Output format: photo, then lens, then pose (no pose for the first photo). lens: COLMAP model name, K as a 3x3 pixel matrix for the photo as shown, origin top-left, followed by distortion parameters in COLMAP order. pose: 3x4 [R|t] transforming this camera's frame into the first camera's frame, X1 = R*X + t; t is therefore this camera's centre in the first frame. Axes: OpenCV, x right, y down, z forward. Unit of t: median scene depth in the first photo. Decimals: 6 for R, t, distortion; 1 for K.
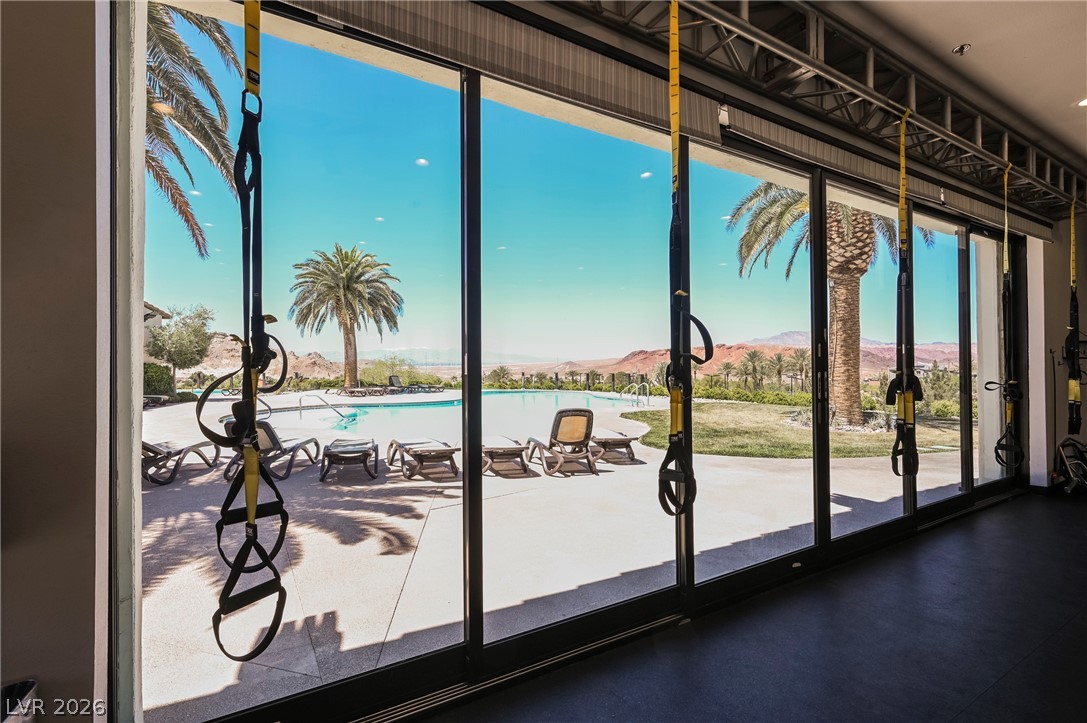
lens RADIAL K [[495.2, 0, 543.5], [0, 495.2, 361.5], [0, 0, 1]] dist [-0.000624, -0.000095]
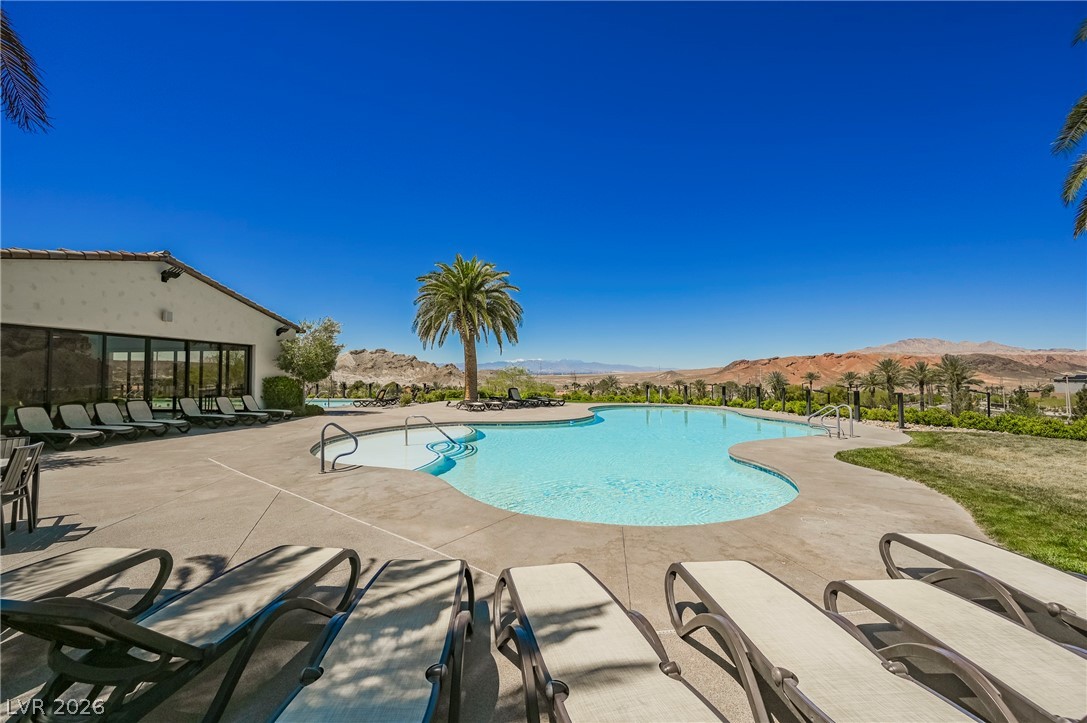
lens RADIAL K [[431.6, 0, 543.5], [0, 431.6, 361.5], [0, 0, 1]] dist [0.000189, -0.000085]
pose [[0.974840, -0.007581, -0.222777, -0.059229], [0.002737, 0.999753, -0.022045, -0.004980], [0.222889, 0.020881, 0.974620, 0.201487]]
